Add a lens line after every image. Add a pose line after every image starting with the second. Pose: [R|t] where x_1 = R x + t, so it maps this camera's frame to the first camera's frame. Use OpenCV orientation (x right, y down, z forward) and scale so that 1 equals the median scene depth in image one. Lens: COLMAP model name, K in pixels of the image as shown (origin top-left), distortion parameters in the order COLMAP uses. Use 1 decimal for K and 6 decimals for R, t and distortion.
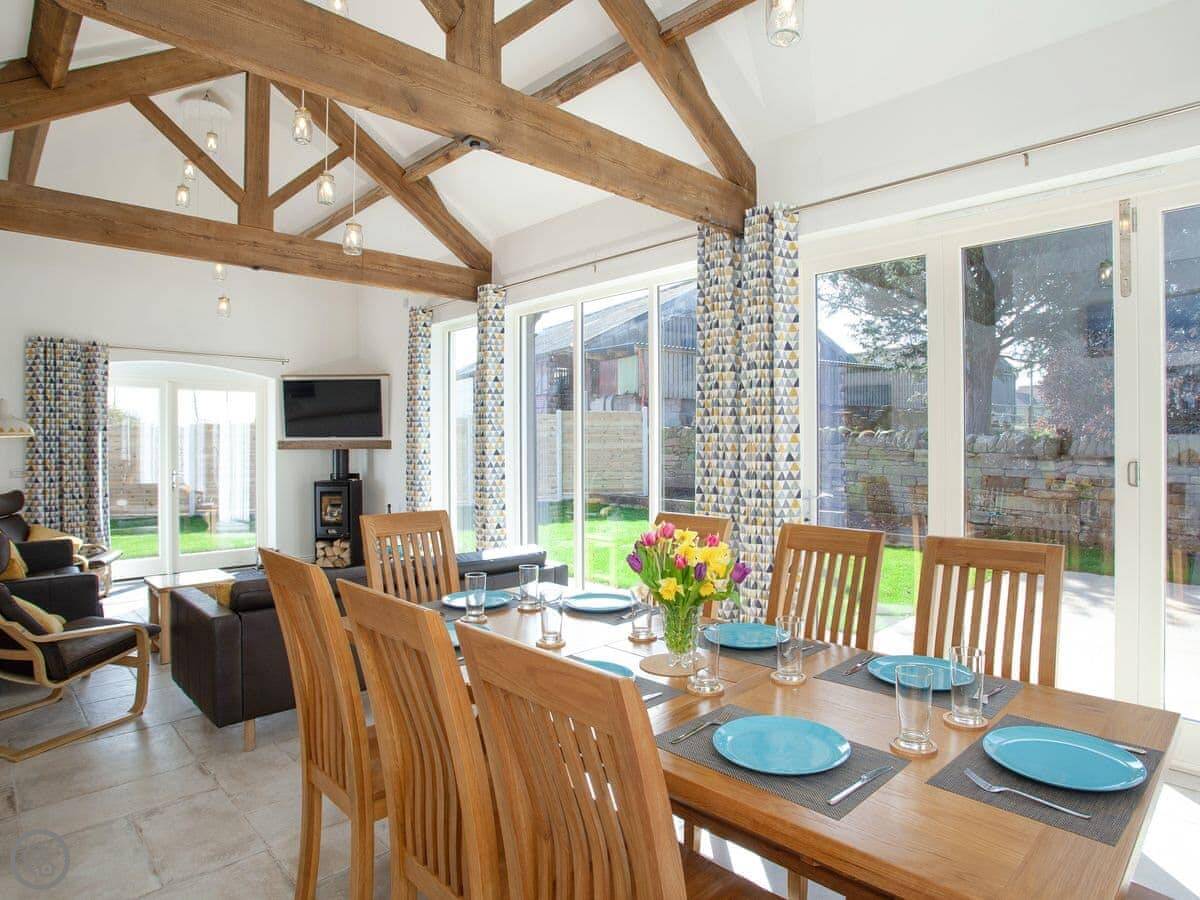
lens RADIAL K [[667.7, 0, 600.8], [0, 667.7, 444.0], [0, 0, 1]] dist [-0.049354, 0.022652]
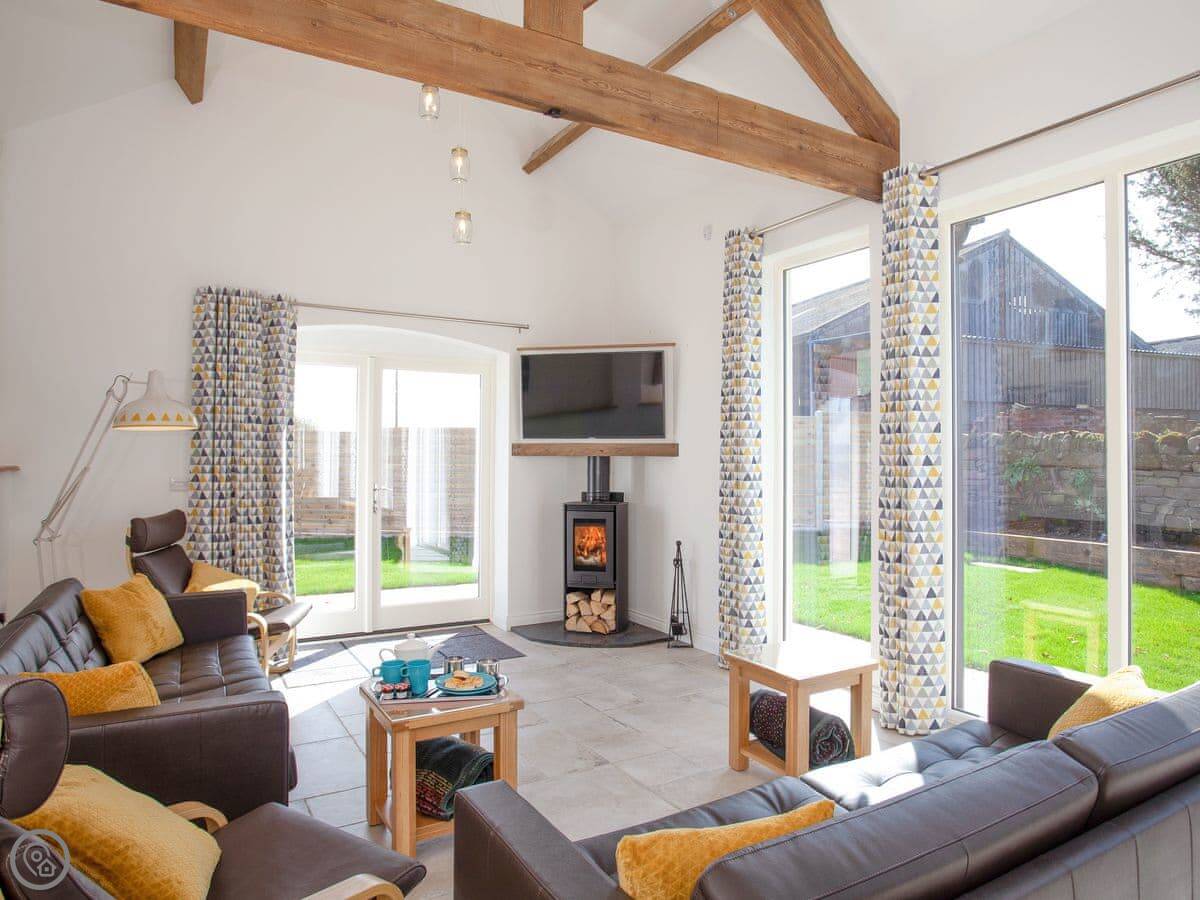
lens RADIAL K [[693.4, 0, 600.0], [0, 693.4, 450.0], [0, 0, 1]] dist [-0.067797, 0.024898]
pose [[0.977841, 0.005882, -0.209264, -0.294875], [-0.008872, 0.999871, -0.013353, 0.013094], [0.209159, 0.014914, 0.977768, 0.371652]]
